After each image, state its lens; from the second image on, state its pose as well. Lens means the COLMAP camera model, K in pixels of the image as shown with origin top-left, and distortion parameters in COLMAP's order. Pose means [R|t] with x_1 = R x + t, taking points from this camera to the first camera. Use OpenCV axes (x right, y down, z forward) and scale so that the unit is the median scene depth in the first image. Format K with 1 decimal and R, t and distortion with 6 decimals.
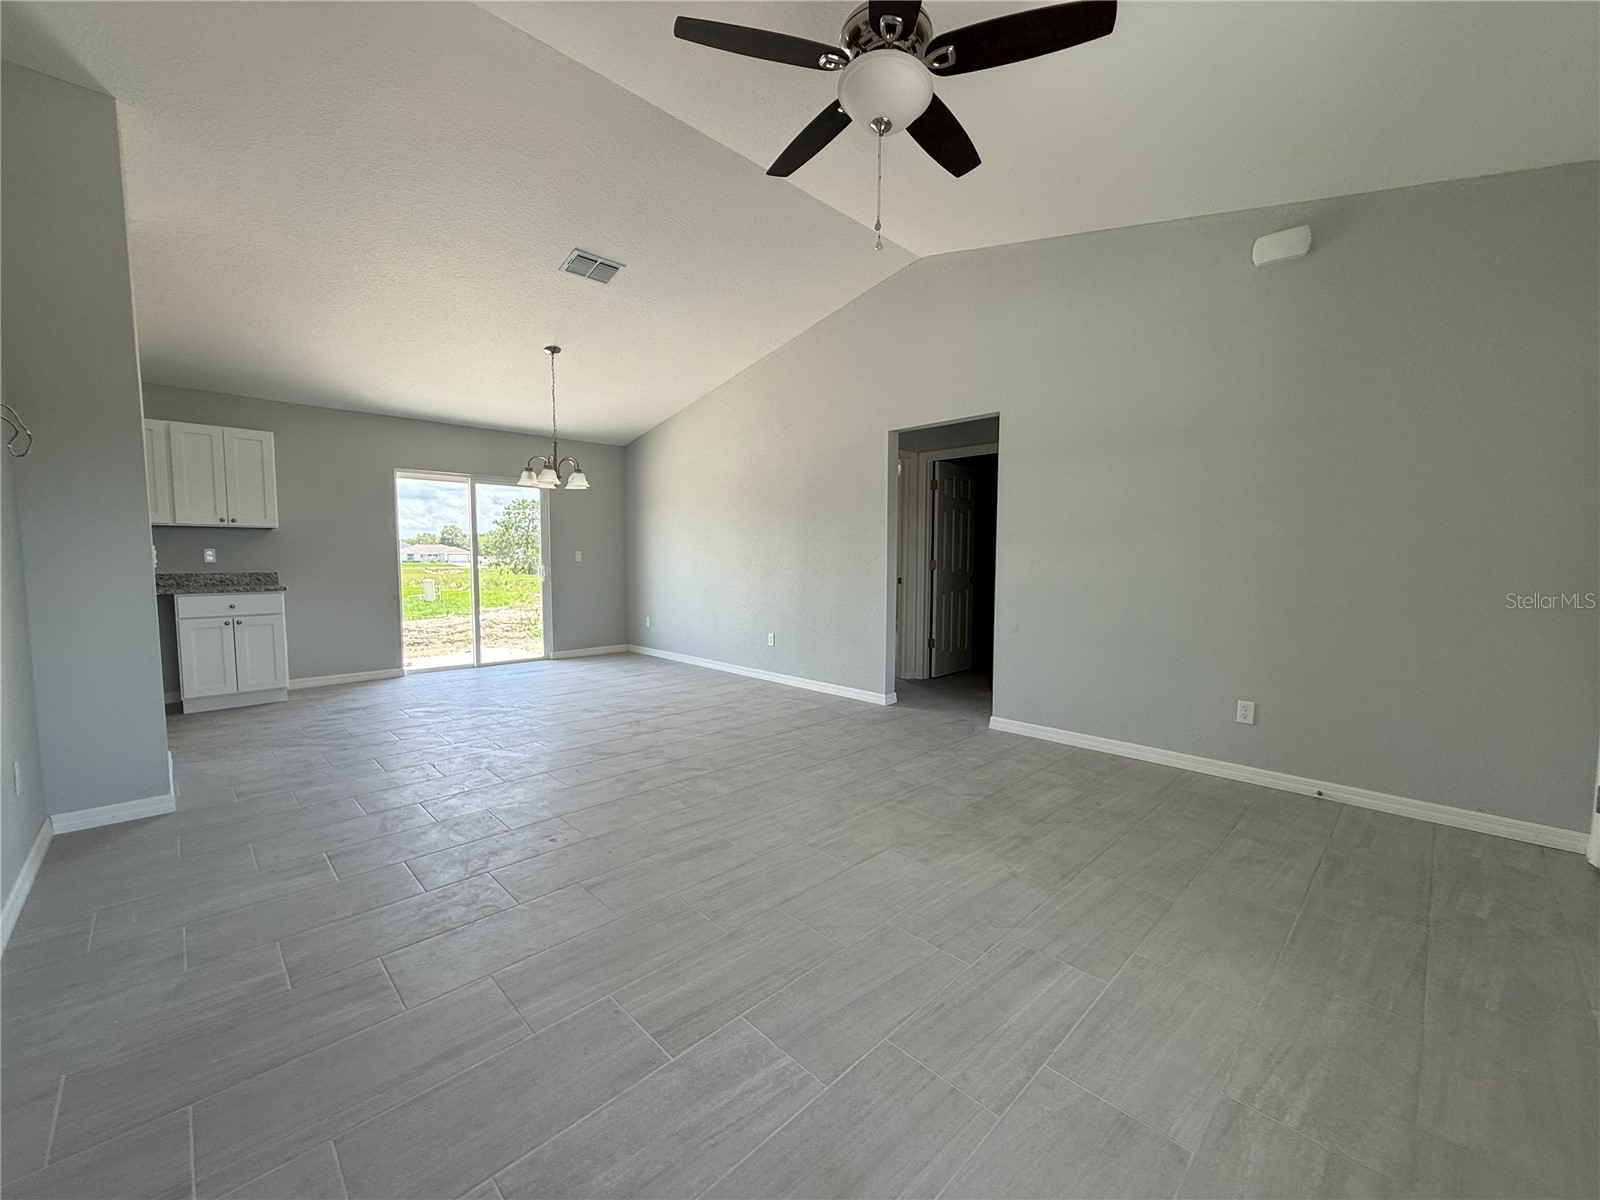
lens RADIAL K [[638.5, 0, 795.1], [0, 638.5, 601.1], [0, 0, 1]] dist [0.000485, 0.000452]
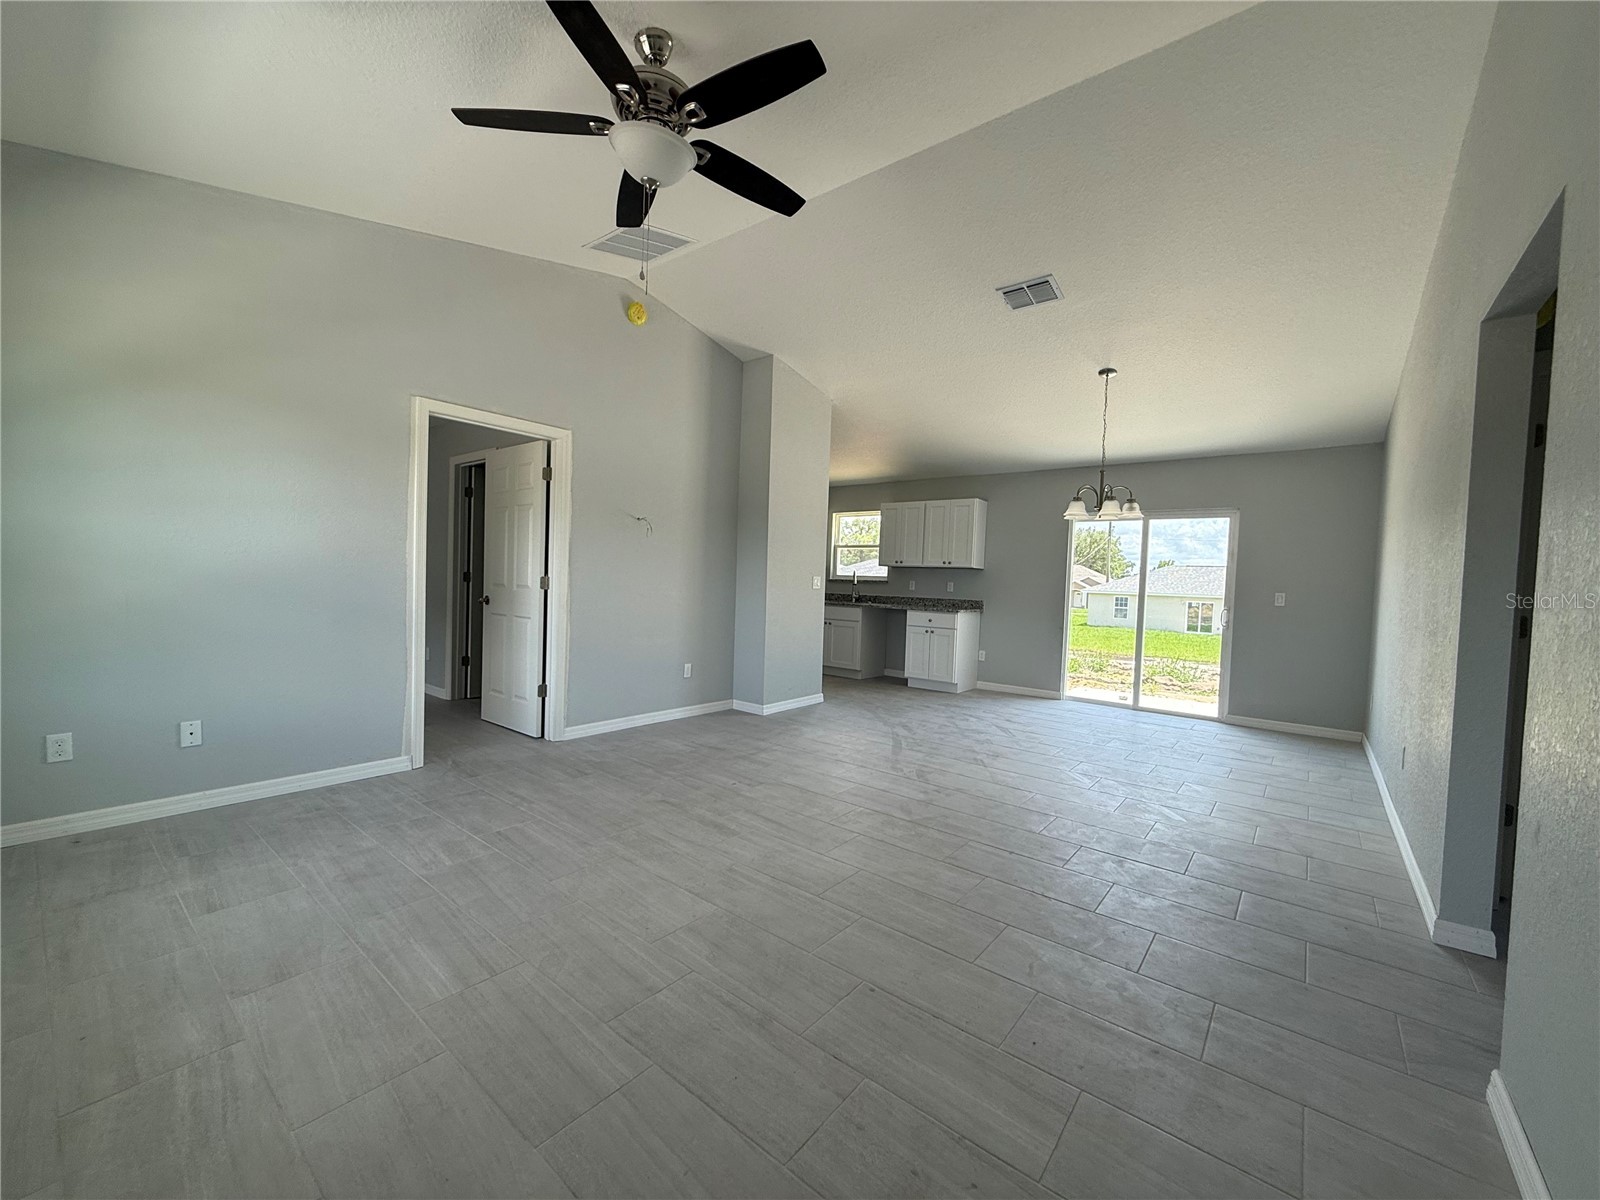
lens RADIAL K [[638.5, 0, 795.1], [0, 638.5, 601.1], [0, 0, 1]] dist [0.000485, 0.000452]
pose [[0.112693, 0.033043, -0.993080, 0.702899], [-0.107058, 0.994033, 0.020926, -0.043577], [0.987846, 0.103959, 0.115558, 0.657526]]
